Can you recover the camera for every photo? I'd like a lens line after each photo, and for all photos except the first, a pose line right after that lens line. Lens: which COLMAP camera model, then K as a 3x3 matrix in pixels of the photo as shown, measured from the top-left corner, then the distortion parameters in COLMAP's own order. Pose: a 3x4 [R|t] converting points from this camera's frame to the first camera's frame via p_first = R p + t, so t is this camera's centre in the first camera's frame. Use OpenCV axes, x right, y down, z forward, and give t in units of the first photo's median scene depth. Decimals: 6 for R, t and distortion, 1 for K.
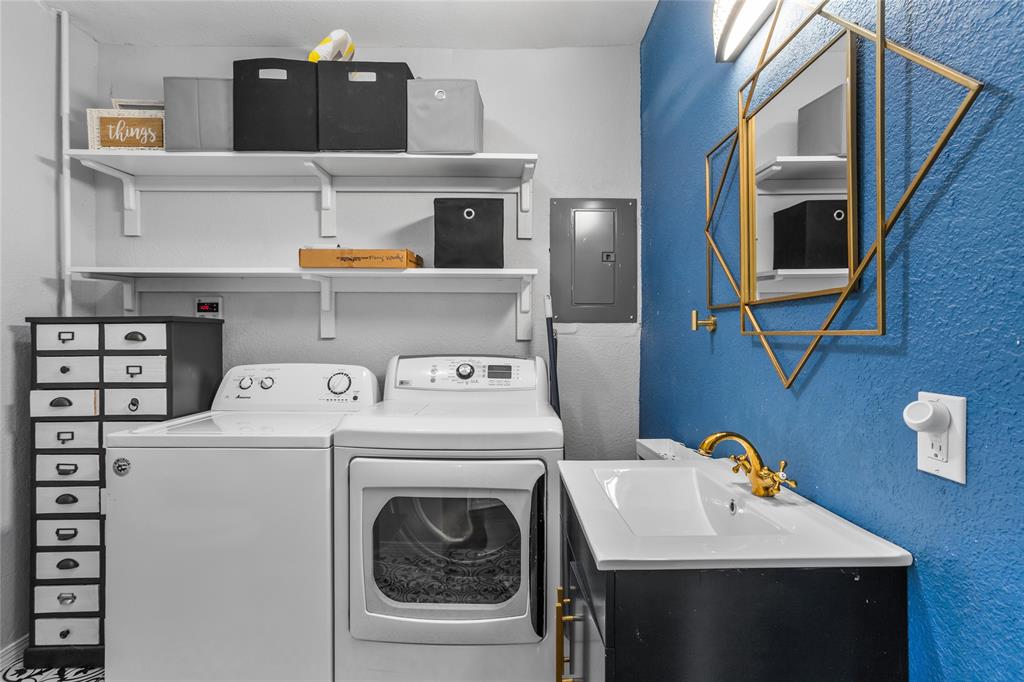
lens RADIAL K [[493.3, 0, 509.8], [0, 493.3, 338.3], [0, 0, 1]] dist [-0.048598, 0.025531]
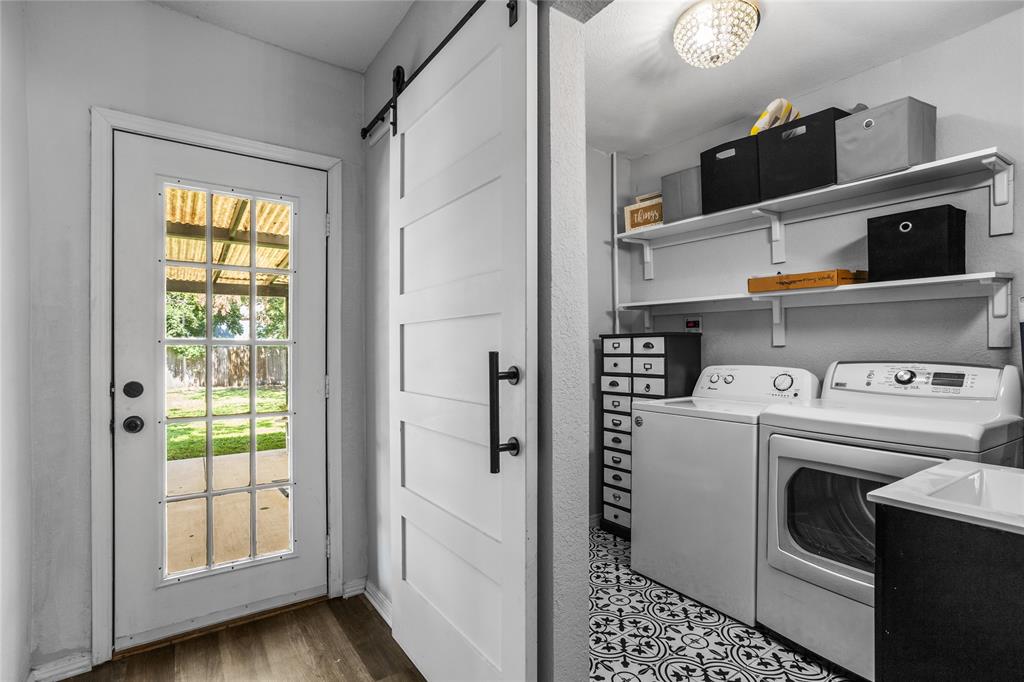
lens RADIAL K [[493.3, 0, 509.8], [0, 493.3, 338.3], [0, 0, 1]] dist [-0.048598, 0.025531]
pose [[0.562321, -0.015370, -0.826776, 0.289102], [0.003961, 0.999866, -0.015893, -0.002916], [0.826910, 0.005662, 0.562306, -0.272134]]
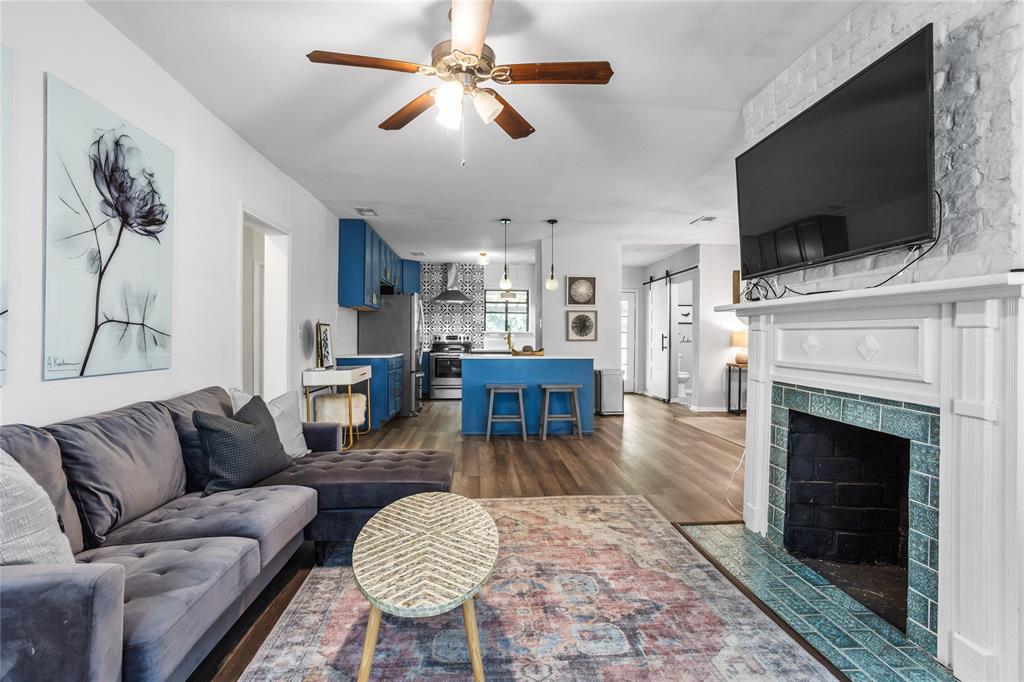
lens RADIAL K [[493.3, 0, 509.8], [0, 493.3, 338.3], [0, 0, 1]] dist [-0.048598, 0.025531]
pose [[0.057298, 0.002379, -0.998354, 4.116332], [-0.001020, 0.999997, 0.002324, 0.030842], [0.998357, 0.000885, 0.057300, -1.581098]]
